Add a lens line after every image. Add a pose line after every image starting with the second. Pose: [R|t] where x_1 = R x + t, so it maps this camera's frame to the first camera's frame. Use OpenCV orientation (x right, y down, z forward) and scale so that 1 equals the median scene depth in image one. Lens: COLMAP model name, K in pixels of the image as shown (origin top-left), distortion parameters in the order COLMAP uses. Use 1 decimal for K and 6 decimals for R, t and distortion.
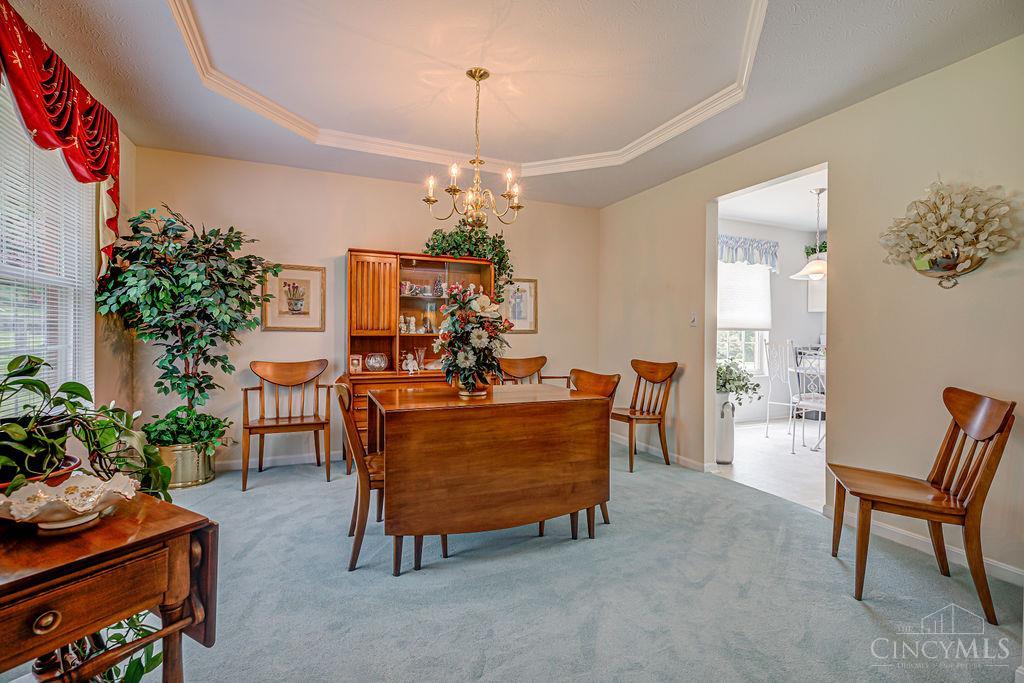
lens RADIAL K [[467.9, 0, 512.4], [0, 467.9, 336.8], [0, 0, 1]] dist [-0.001528, -0.000059]
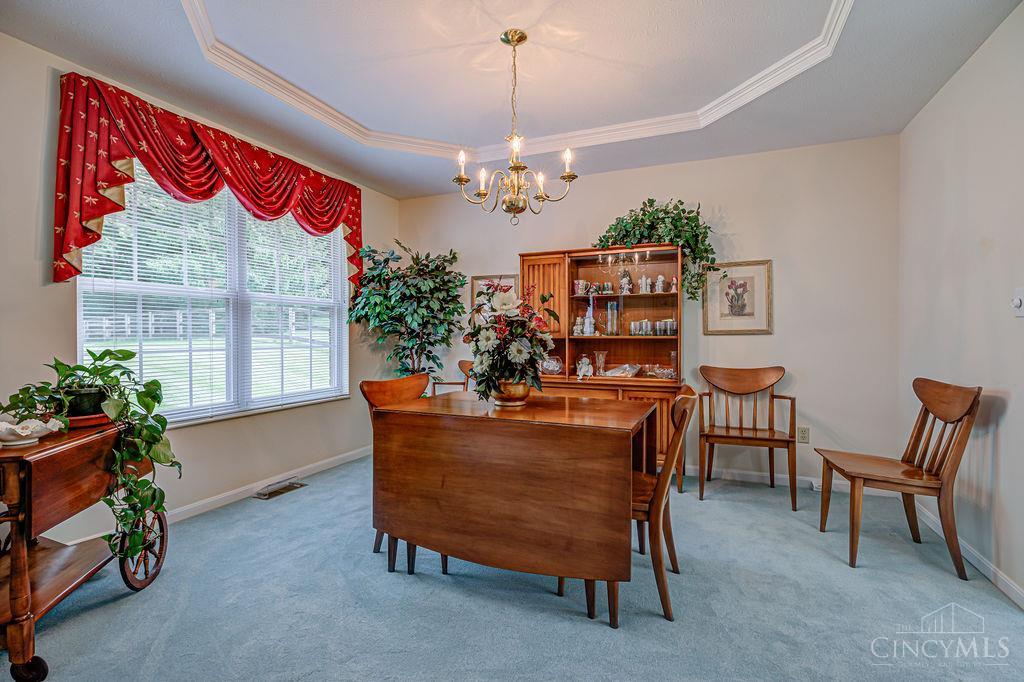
lens RADIAL K [[471.9, 0, 513.3], [0, 471.9, 338.3], [0, 0, 1]] dist [-0.003823, -0.000476]
pose [[0.685146, -0.004487, -0.728392, 0.480082], [0.000337, 0.999983, -0.005843, 0.003966], [0.728406, 0.003757, 0.685136, 0.338359]]
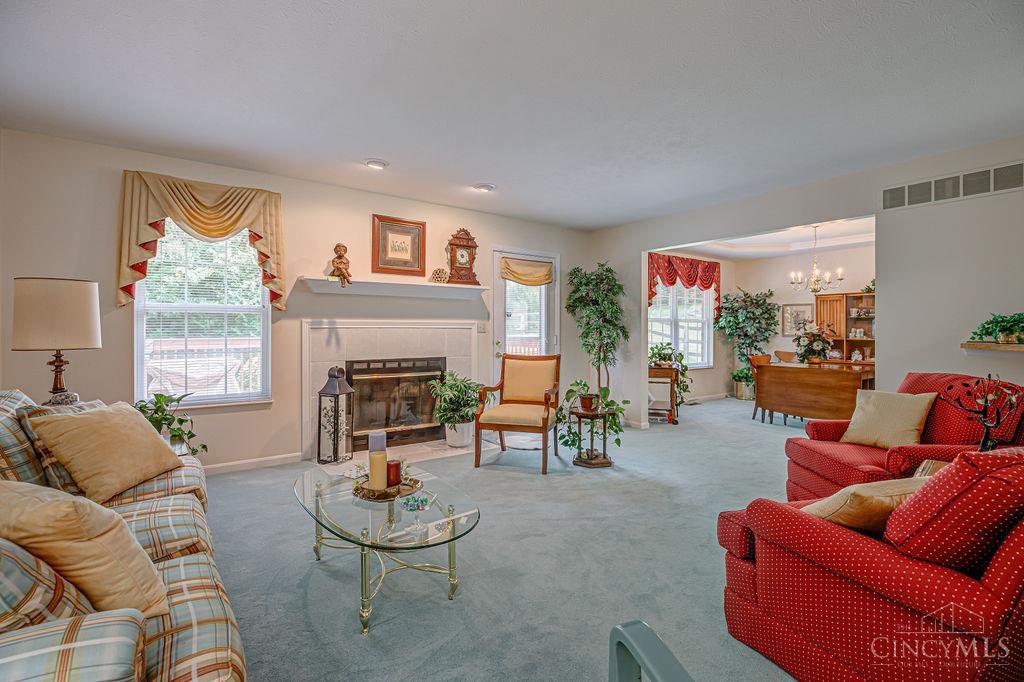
lens RADIAL K [[479.9, 0, 508.7], [0, 479.9, 331.0], [0, 0, 1]] dist [0.000596, -0.000254]
pose [[0.218529, -0.004586, -0.975820, 1.601614], [-0.008799, 0.999939, -0.006670, -0.016148], [0.975791, 0.010044, 0.218475, -0.823254]]
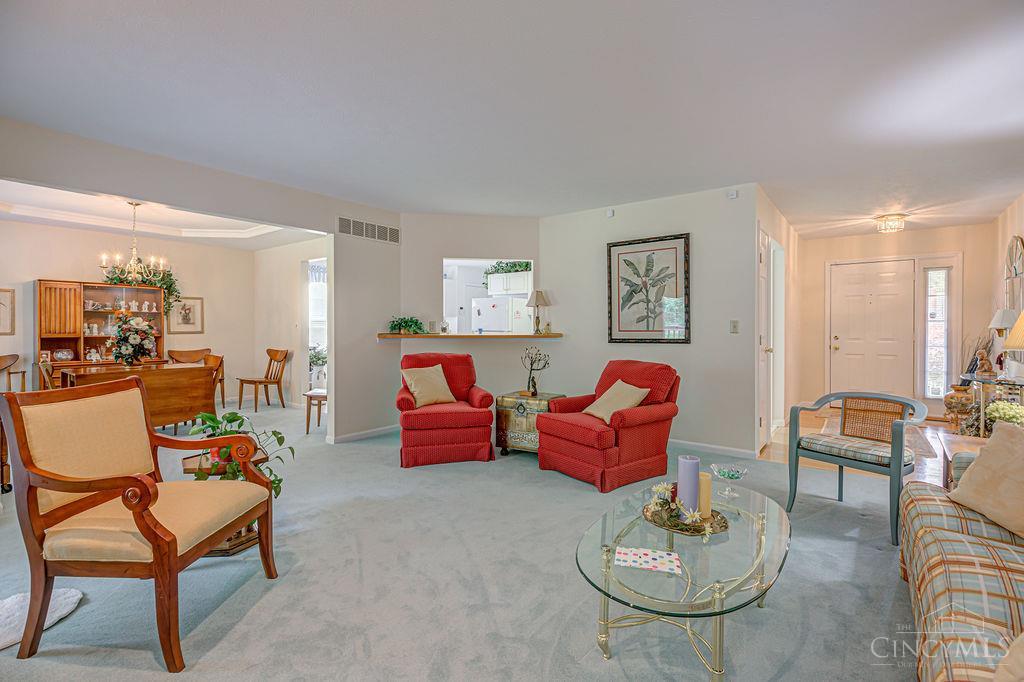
lens RADIAL K [[472.7, 0, 513.1], [0, 472.7, 329.9], [0, 0, 1]] dist [-0.003081, -0.000410]
pose [[0.877644, -0.009945, 0.479210, 0.310175], [0.008917, 0.999950, 0.004421, -0.025400], [-0.479231, 0.000393, 0.877689, -1.259312]]
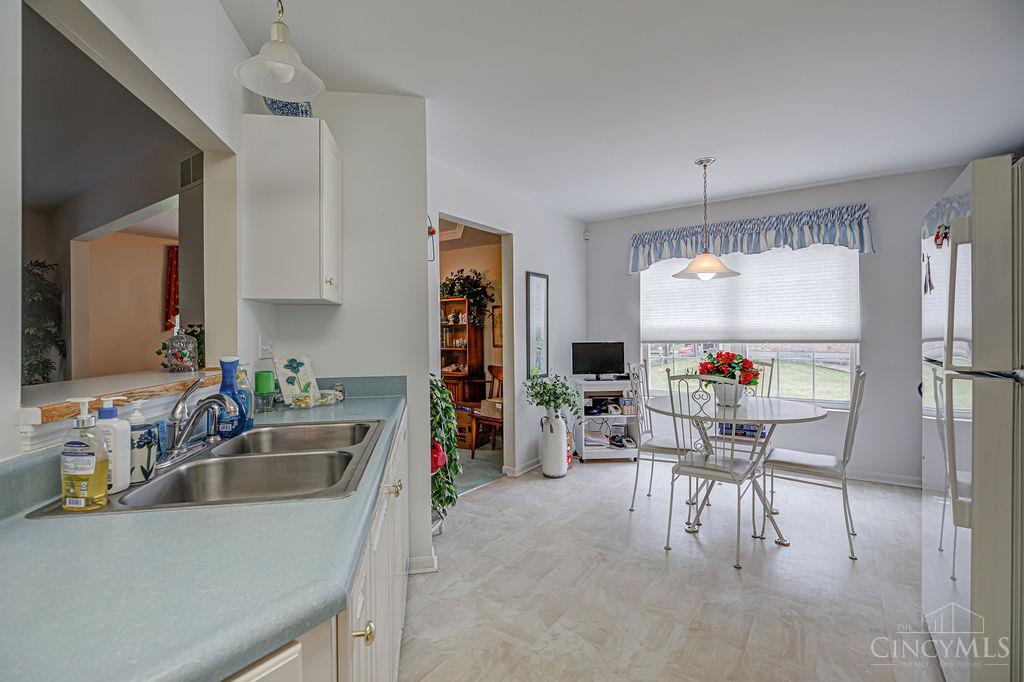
lens RADIAL K [[467.9, 0, 512.4], [0, 467.9, 336.3], [0, 0, 1]] dist [-0.001528, -0.000059]
pose [[0.519919, -0.013056, -0.854116, 1.712648], [0.008158, 0.999913, -0.010319, -0.036929], [0.854177, -0.001603, 0.519980, 0.526170]]
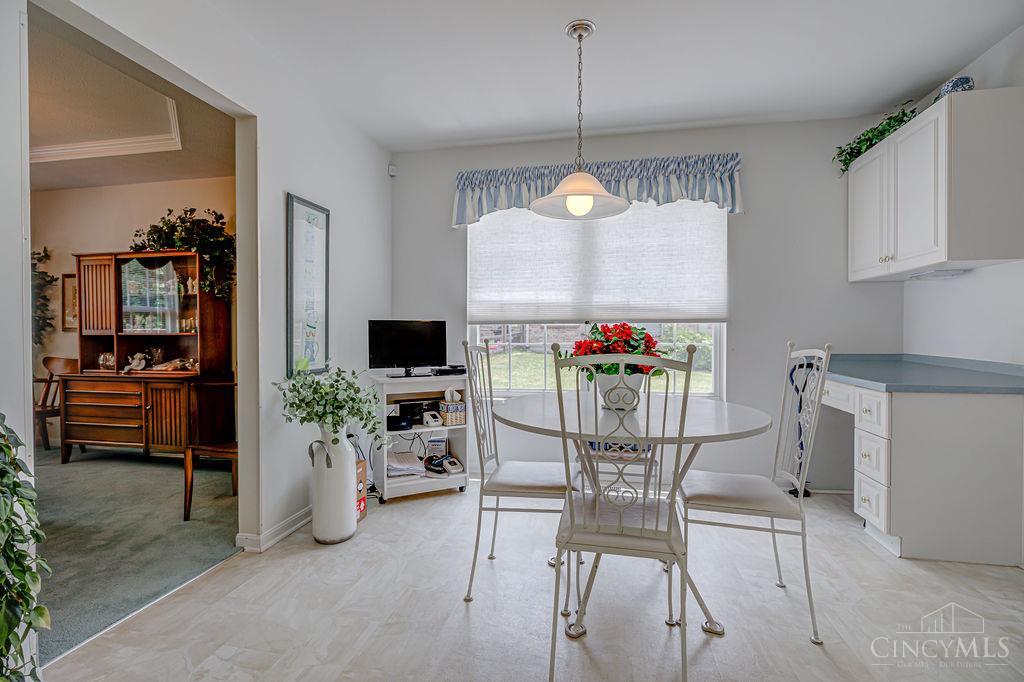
lens RADIAL K [[471.9, 0, 513.3], [0, 471.9, 338.3], [0, 0, 1]] dist [-0.003823, -0.000476]
pose [[0.815999, -0.004296, -0.578037, 1.333201], [0.003816, 0.999991, -0.002045, 0.012756], [0.578040, -0.000537, 0.816008, 0.852341]]
